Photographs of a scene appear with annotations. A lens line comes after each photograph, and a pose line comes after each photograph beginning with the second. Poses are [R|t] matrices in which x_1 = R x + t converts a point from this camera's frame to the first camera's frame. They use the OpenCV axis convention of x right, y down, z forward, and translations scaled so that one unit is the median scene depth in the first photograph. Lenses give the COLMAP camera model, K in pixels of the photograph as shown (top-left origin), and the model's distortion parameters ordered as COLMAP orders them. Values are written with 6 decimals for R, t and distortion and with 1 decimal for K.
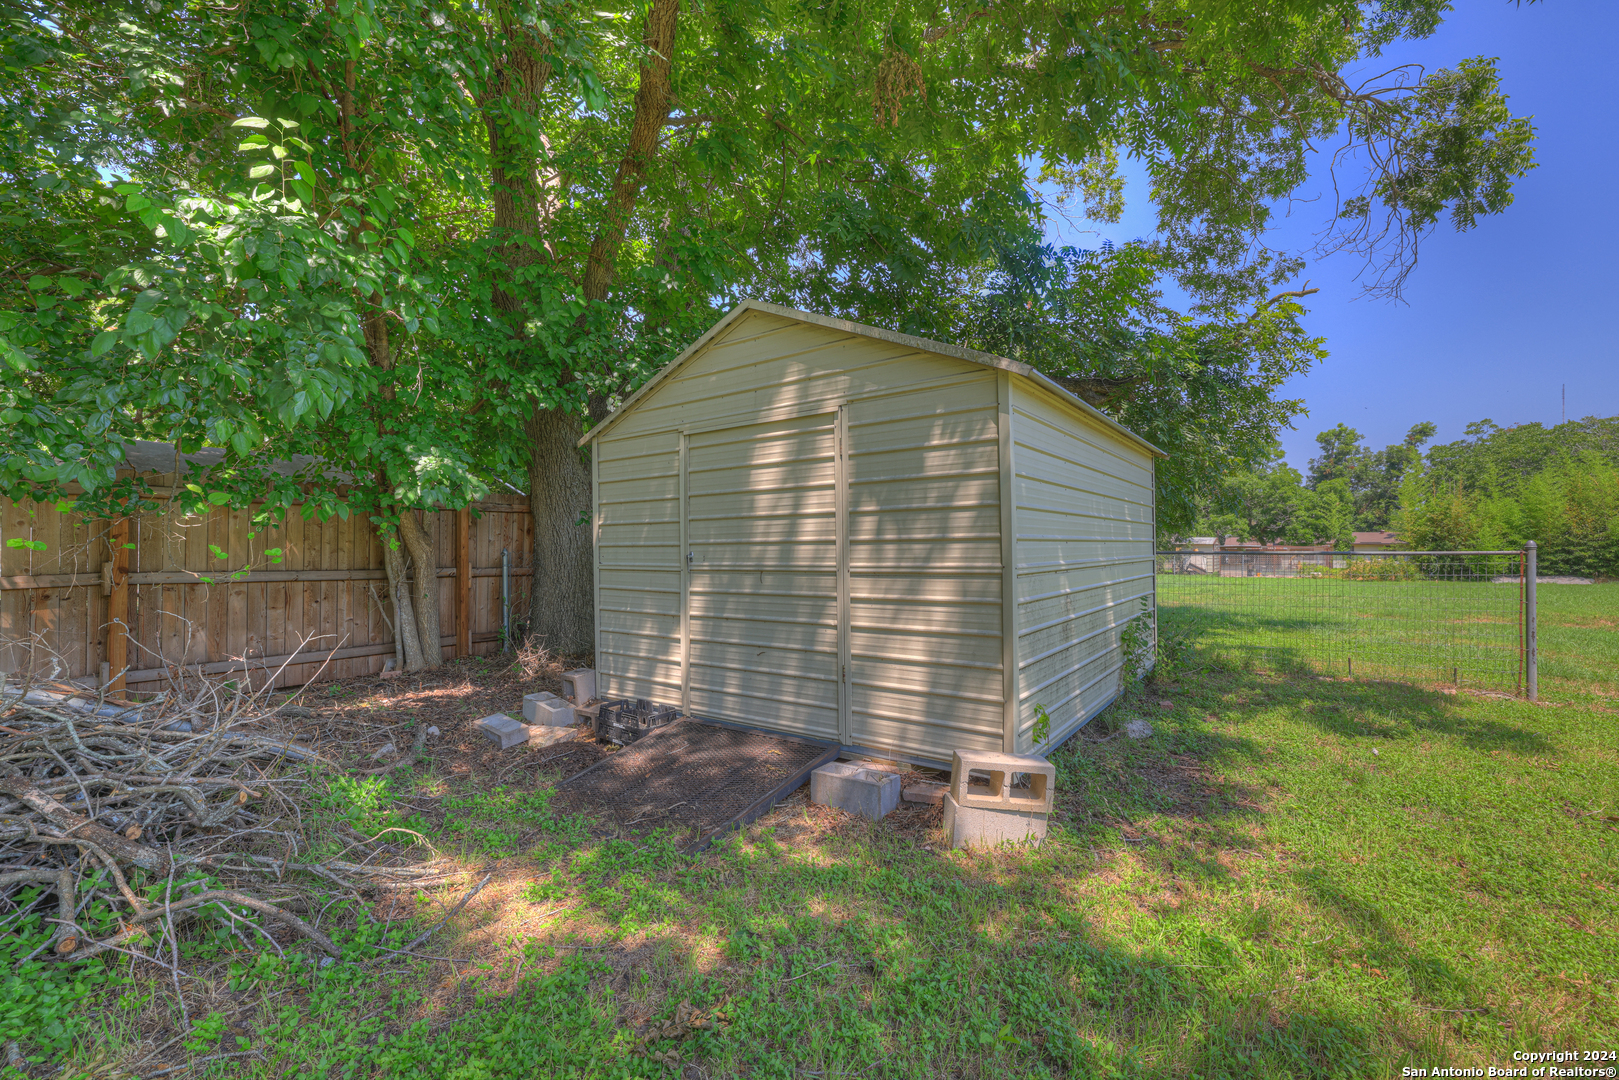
lens RADIAL K [[696.2, 0, 811.4], [0, 696.2, 545.4], [0, 0, 1]] dist [-0.003617, 0.001958]
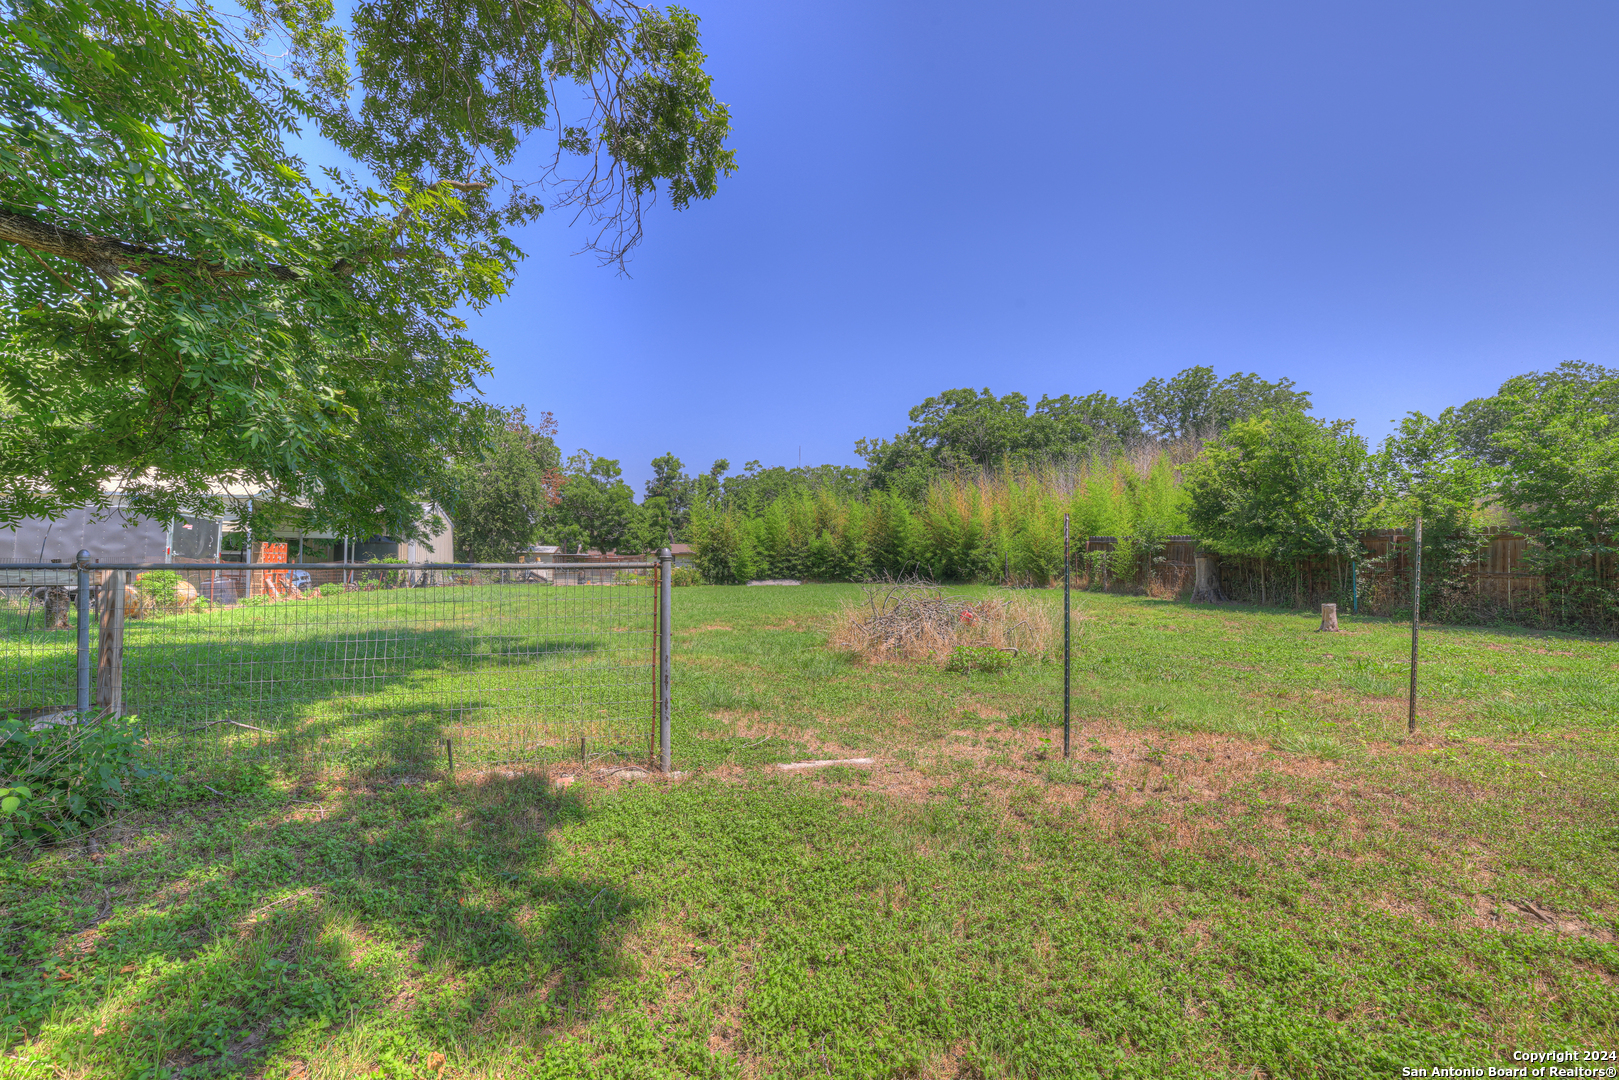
lens RADIAL K [[696.2, 0, 804.6], [0, 696.2, 542.0], [0, 0, 1]] dist [-0.003617, 0.001958]
pose [[0.673702, 0.019762, 0.738739, 0.364633], [-0.006904, 0.999767, -0.020448, 0.002399], [-0.738971, 0.008676, 0.673681, 0.252012]]
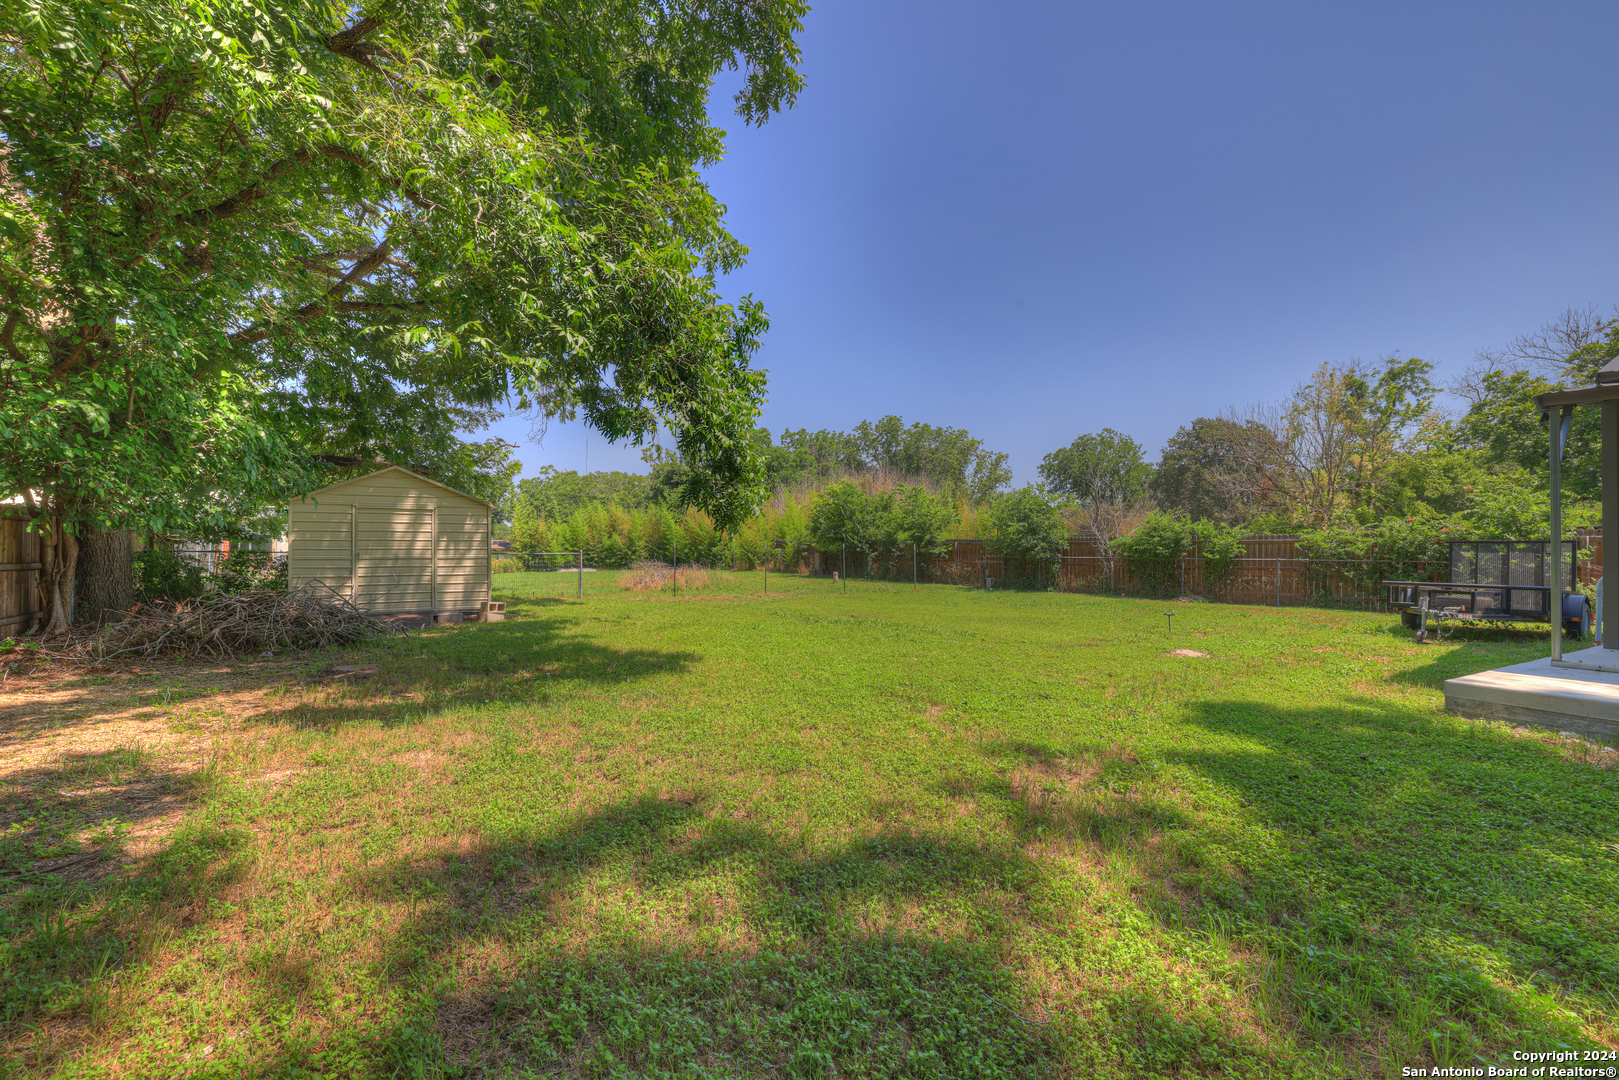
lens RADIAL K [[696.2, 0, 798.3], [0, 696.2, 529.0], [0, 0, 1]] dist [-0.003617, 0.001958]
pose [[0.434239, 0.034057, 0.900154, -0.879908], [-0.009033, 0.999399, -0.033455, -0.002539], [-0.900752, 0.006397, 0.434286, -0.801594]]
